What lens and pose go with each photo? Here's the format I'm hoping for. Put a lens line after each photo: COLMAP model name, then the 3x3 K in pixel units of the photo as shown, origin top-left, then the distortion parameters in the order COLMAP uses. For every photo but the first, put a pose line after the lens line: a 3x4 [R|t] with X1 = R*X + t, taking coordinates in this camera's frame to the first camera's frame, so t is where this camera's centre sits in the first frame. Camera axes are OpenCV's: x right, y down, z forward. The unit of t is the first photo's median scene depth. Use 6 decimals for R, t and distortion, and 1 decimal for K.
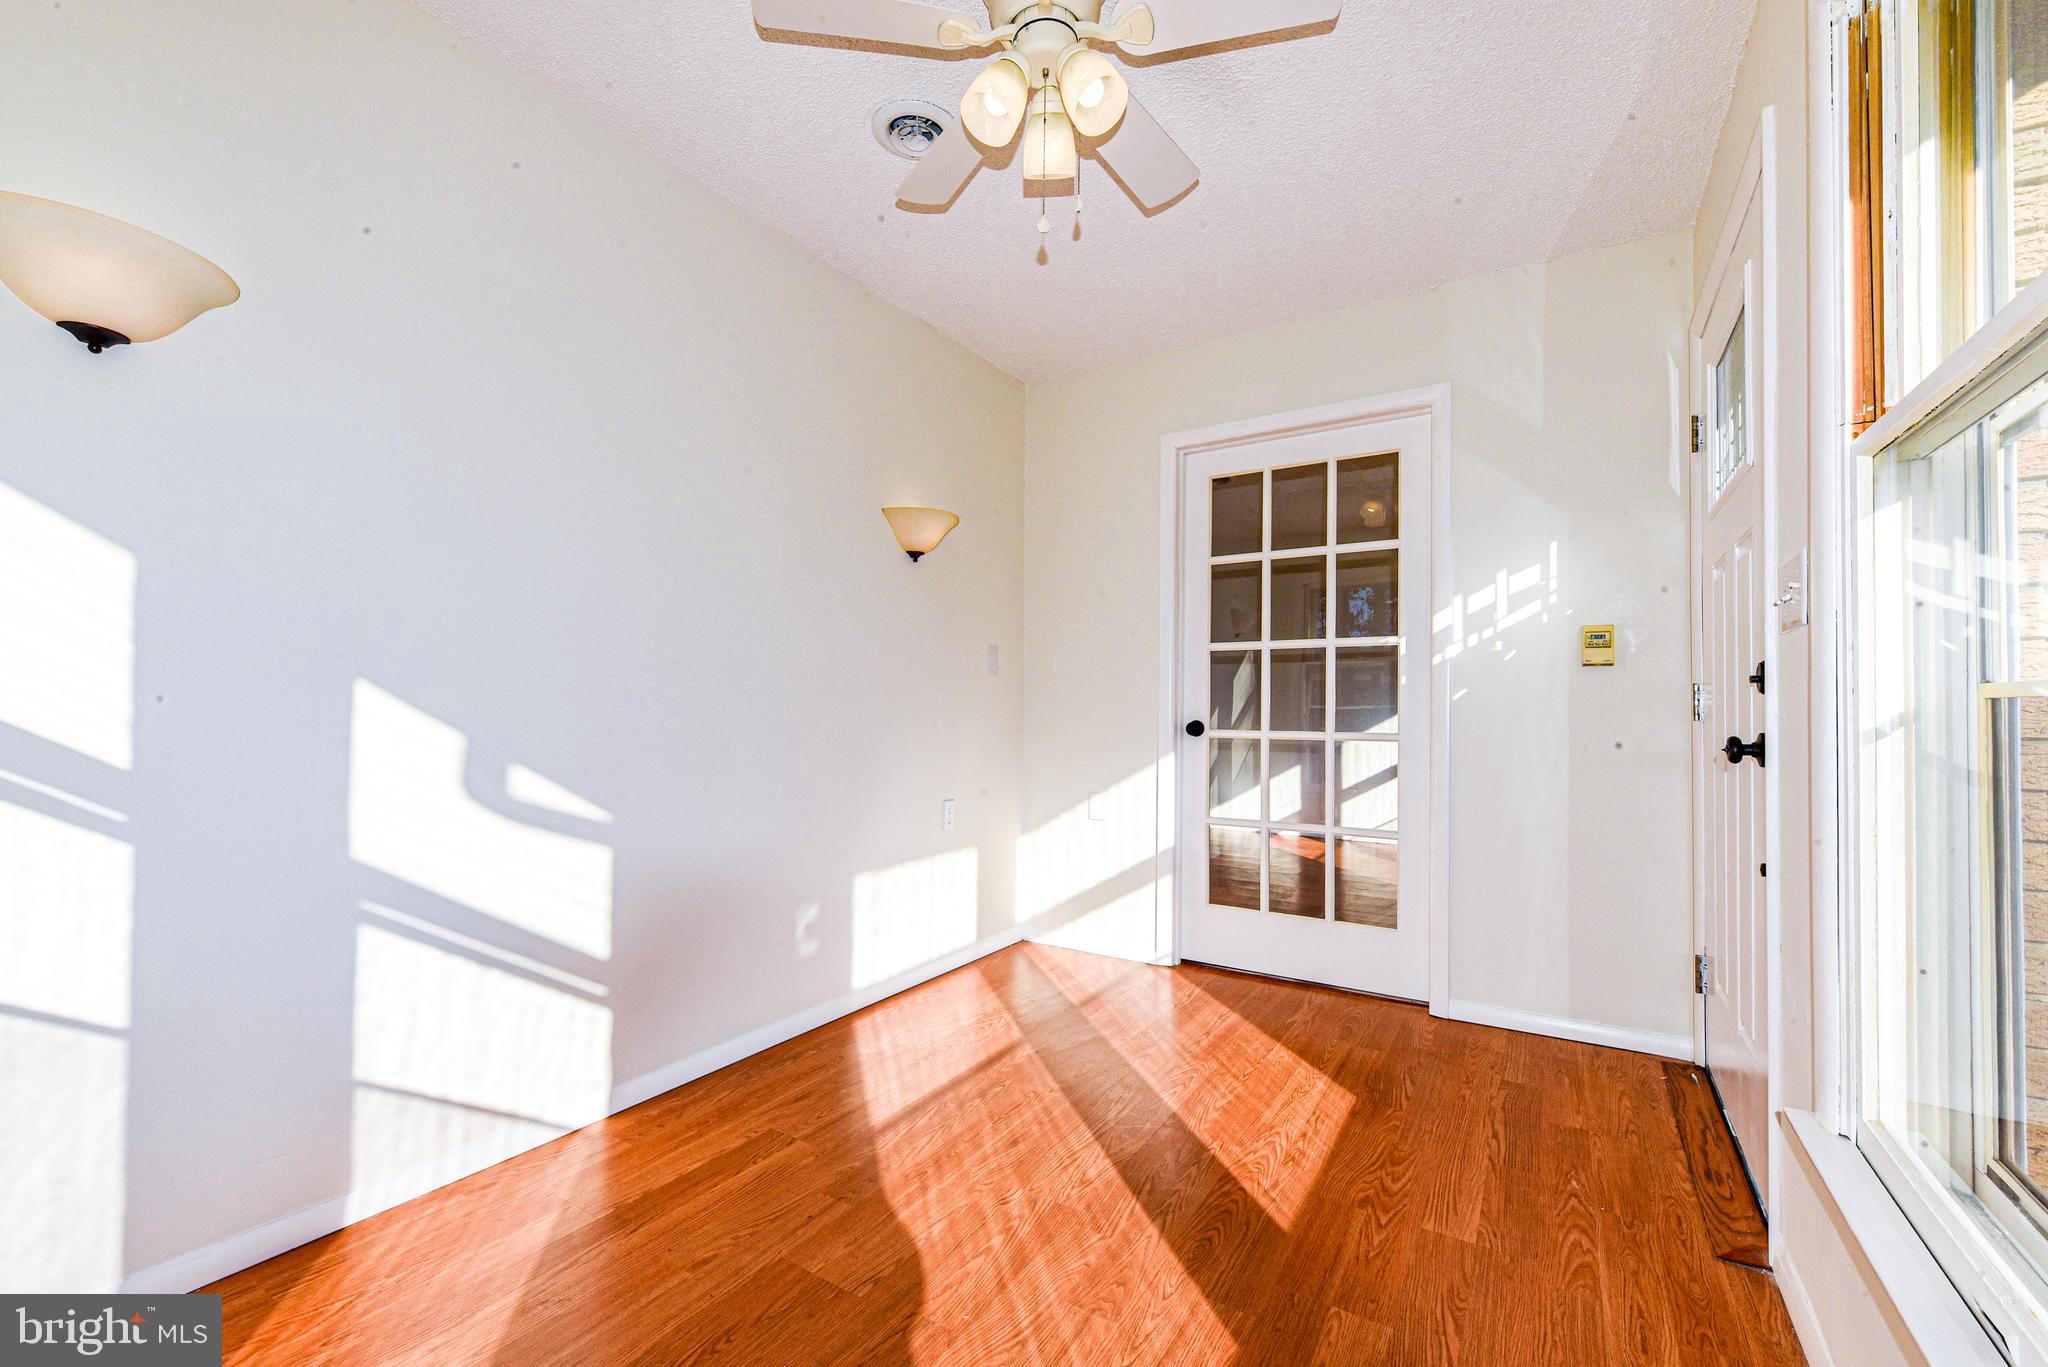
lens RADIAL K [[821.5, 0, 1031.6], [0, 821.5, 690.3], [0, 0, 1]] dist [-0.014528, 0.004042]
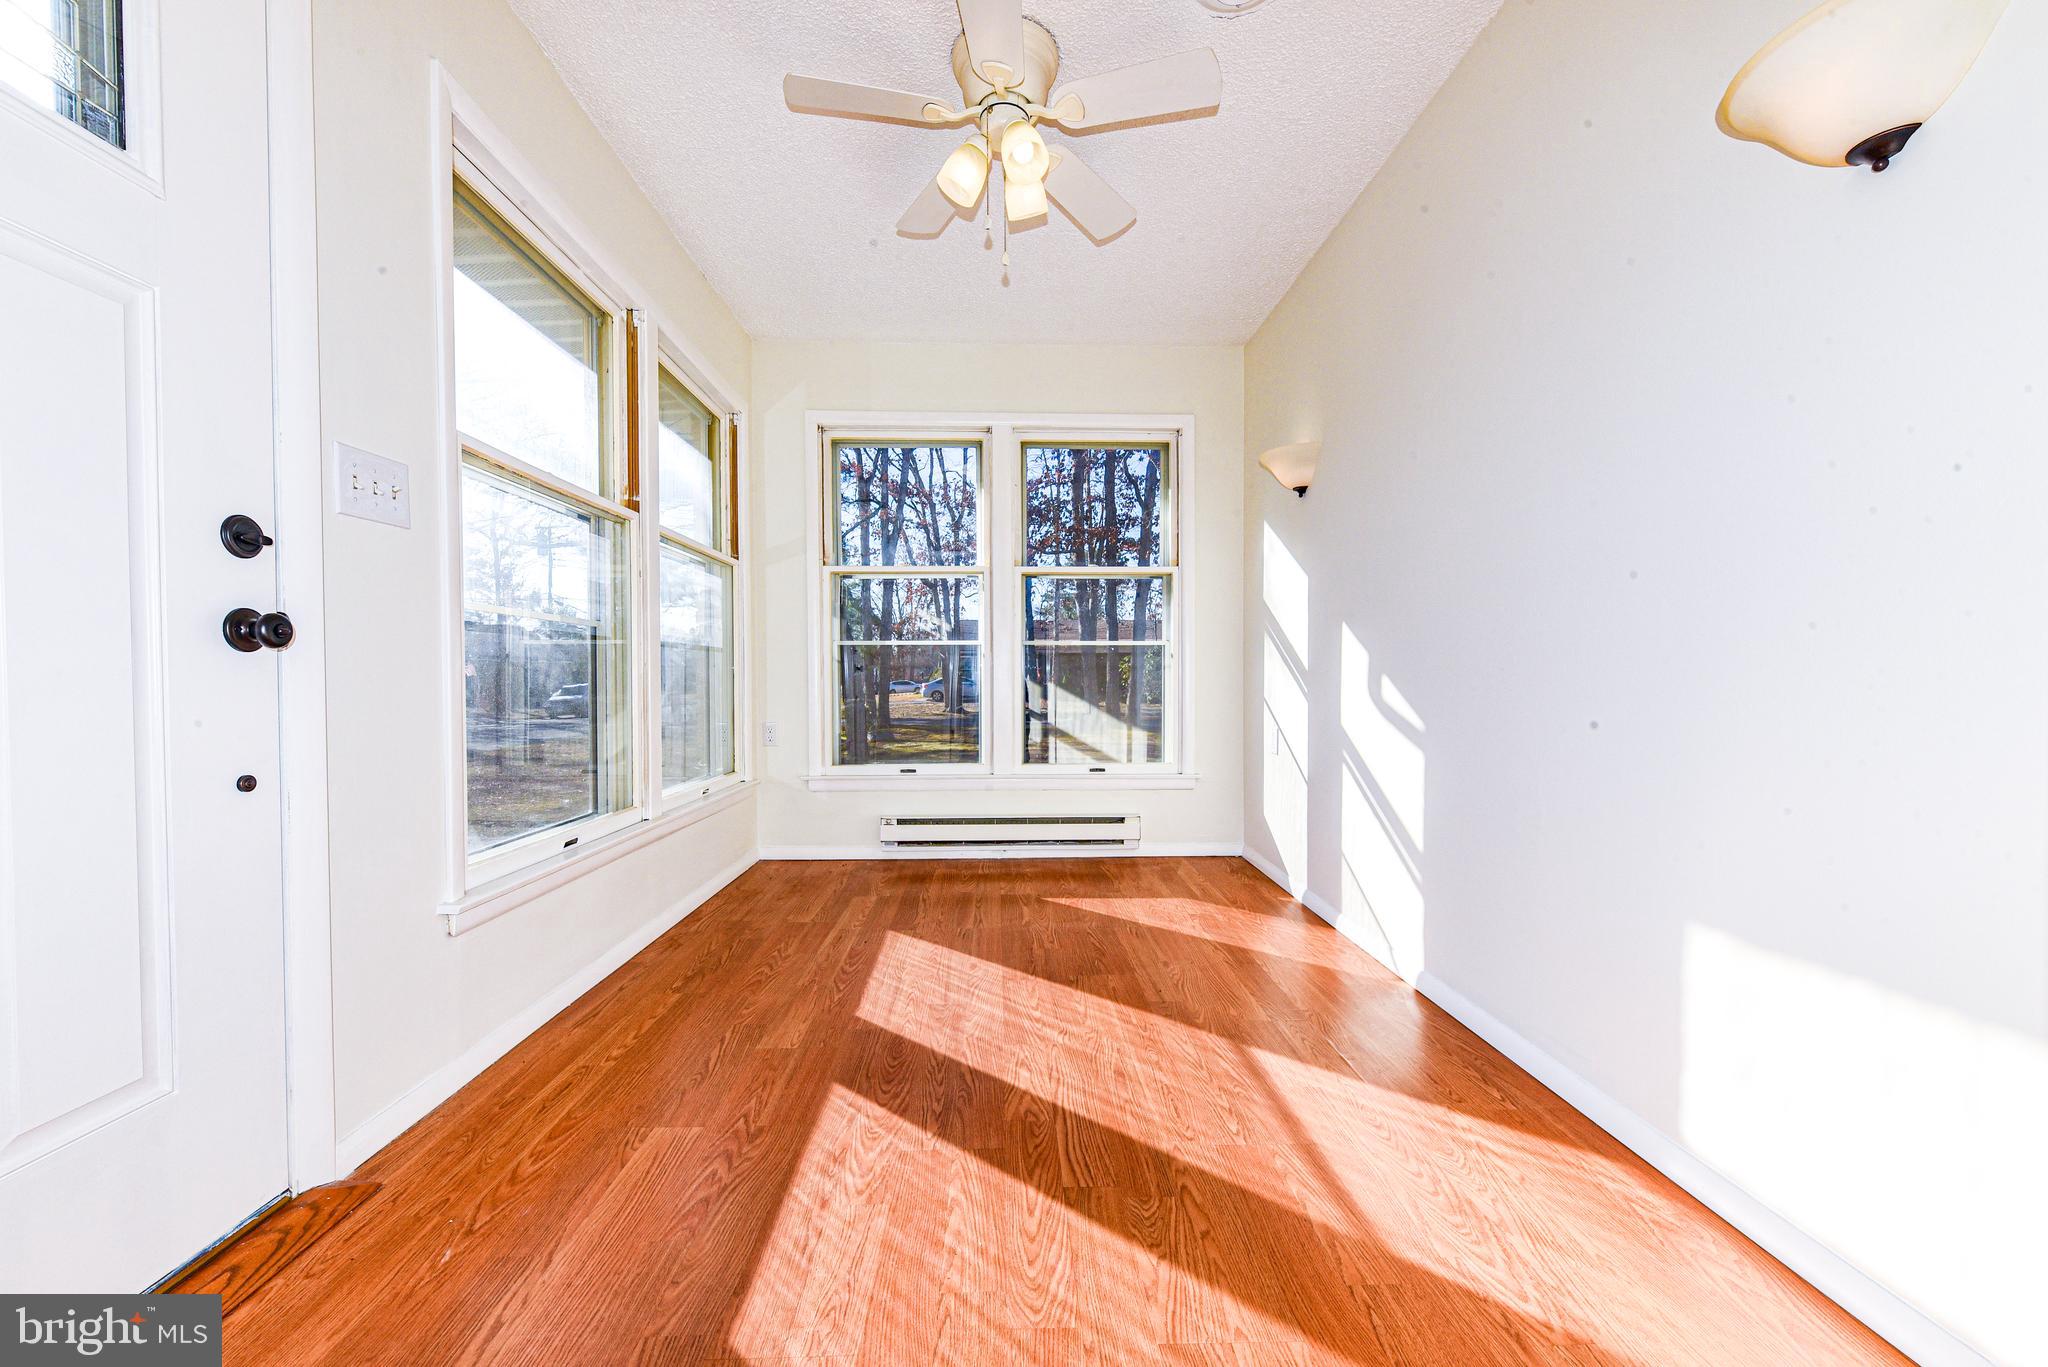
lens RADIAL K [[821.5, 0, 1031.6], [0, 821.5, 690.3], [0, 0, 1]] dist [-0.014528, 0.004042]
pose [[-0.827194, 0.000649, -0.561916, 0.662990], [0.005568, 0.999960, -0.007042, 0.128696], [0.561889, -0.008954, -0.827164, 1.925633]]
